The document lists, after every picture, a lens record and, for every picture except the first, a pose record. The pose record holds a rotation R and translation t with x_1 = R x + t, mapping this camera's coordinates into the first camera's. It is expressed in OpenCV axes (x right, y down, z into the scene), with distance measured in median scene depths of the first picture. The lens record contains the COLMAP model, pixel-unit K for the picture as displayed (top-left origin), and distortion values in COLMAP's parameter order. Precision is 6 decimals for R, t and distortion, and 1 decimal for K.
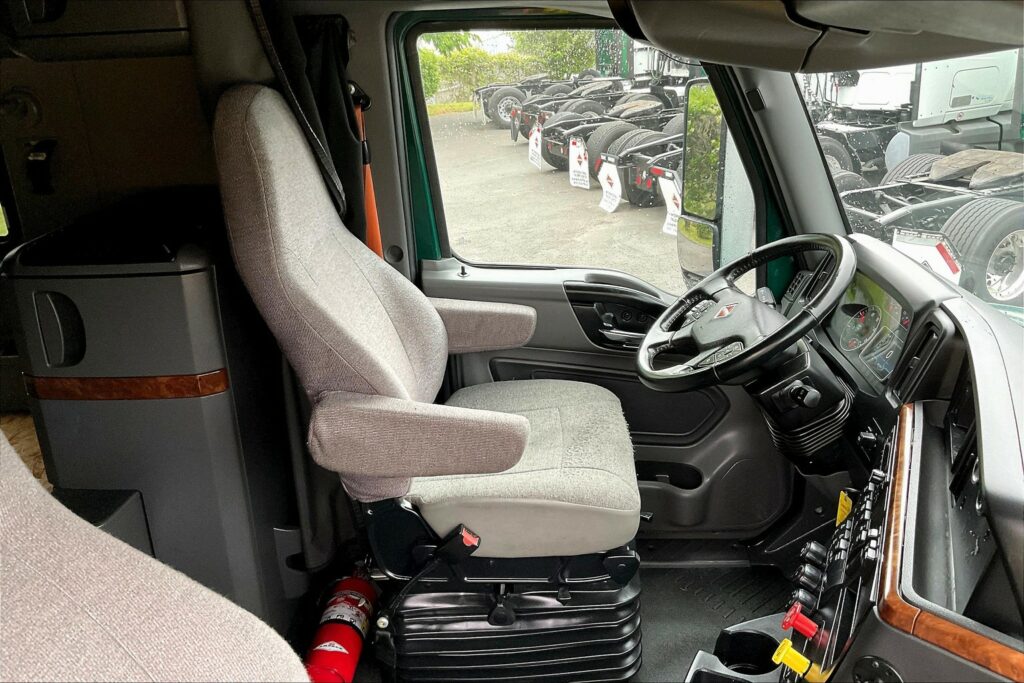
lens RADIAL K [[862.2, 0, 512.0], [0, 862.2, 341.5], [0, 0, 1]] dist [0.102648, -0.197805]
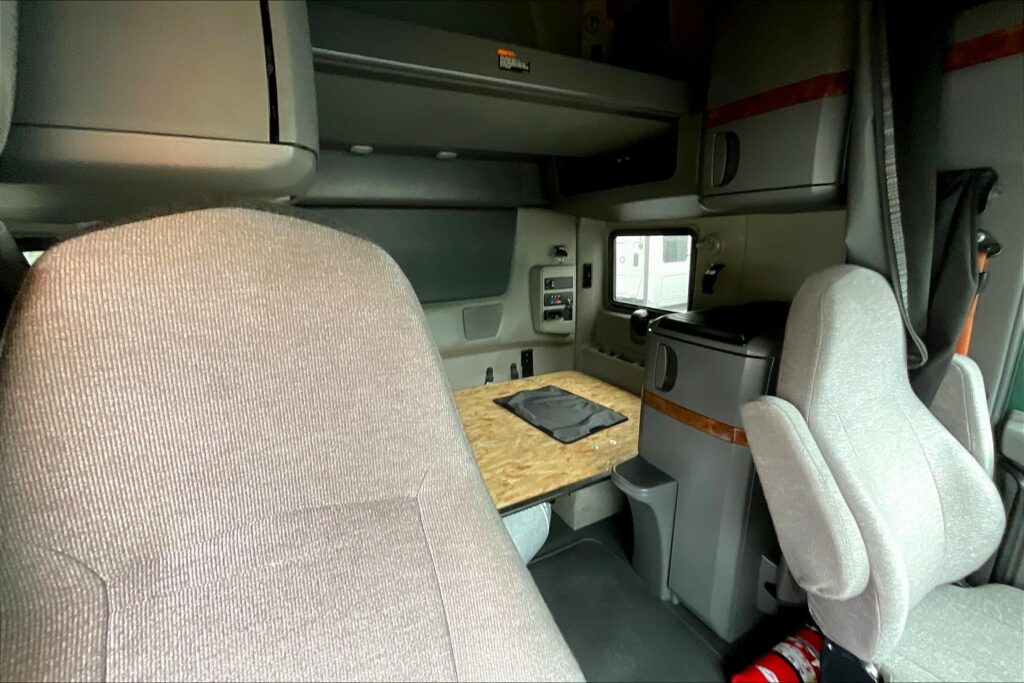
lens RADIAL K [[416.8, 0, 513.6], [0, 416.8, 340.8], [0, 0, 1]] dist [-0.001276, -0.000271]
pose [[0.510748, 0.246030, -0.823776, -0.027260], [-0.311713, 0.945974, 0.089262, -0.039235], [0.801232, 0.211191, 0.559845, 0.288852]]
